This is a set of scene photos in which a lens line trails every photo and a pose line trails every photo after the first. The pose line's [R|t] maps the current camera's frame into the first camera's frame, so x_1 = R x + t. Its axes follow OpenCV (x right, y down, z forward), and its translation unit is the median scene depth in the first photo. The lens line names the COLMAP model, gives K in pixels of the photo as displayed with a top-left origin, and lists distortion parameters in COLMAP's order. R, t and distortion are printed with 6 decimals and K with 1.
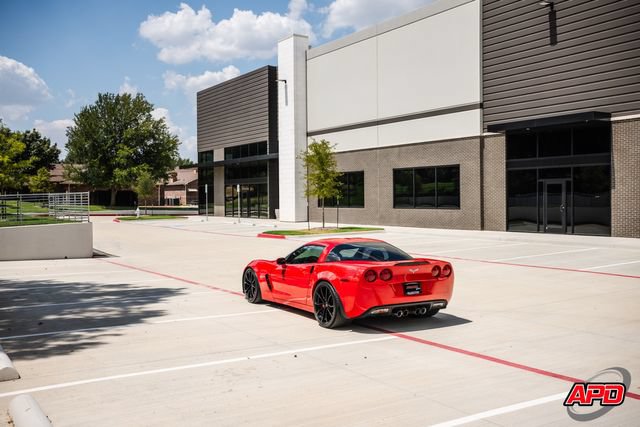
lens RADIAL K [[588.4, 0, 320.0], [0, 588.4, 213.5], [0, 0, 1]] dist [-0.000659, 0.005140]
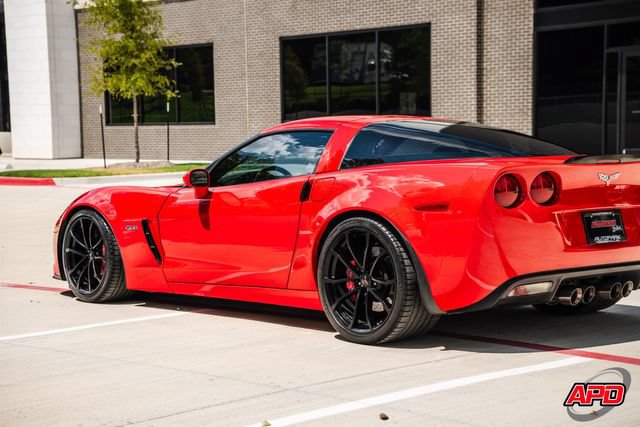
lens RADIAL K [[1184.7, 0, 320.0], [0, 1184.7, 213.5], [0, 0, 1]] dist [0.406037, 0.005035]
pose [[0.978876, -0.021077, 0.203365, -0.047493], [0.011712, 0.998819, 0.047147, 0.022766], [-0.204119, -0.043769, 0.977967, 0.084179]]
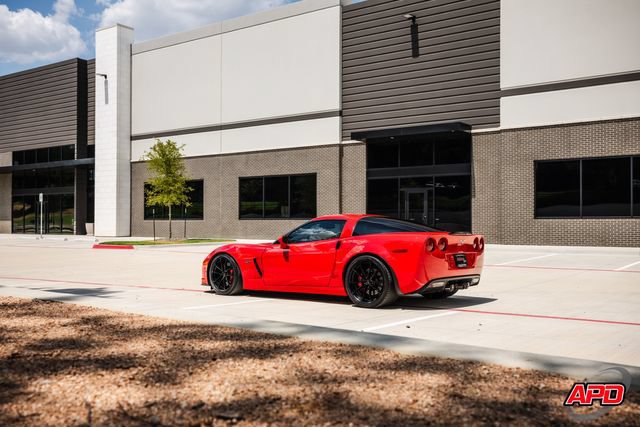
lens RADIAL K [[620.0, 0, 319.5], [0, 620.0, 221.2], [0, 0, 1]] dist [-0.004937, 0.000988]
pose [[0.940750, 0.012431, 0.338873, -0.106910], [-0.002716, 0.999572, -0.029127, 0.026519], [-0.339090, 0.026480, 0.940381, 0.045291]]
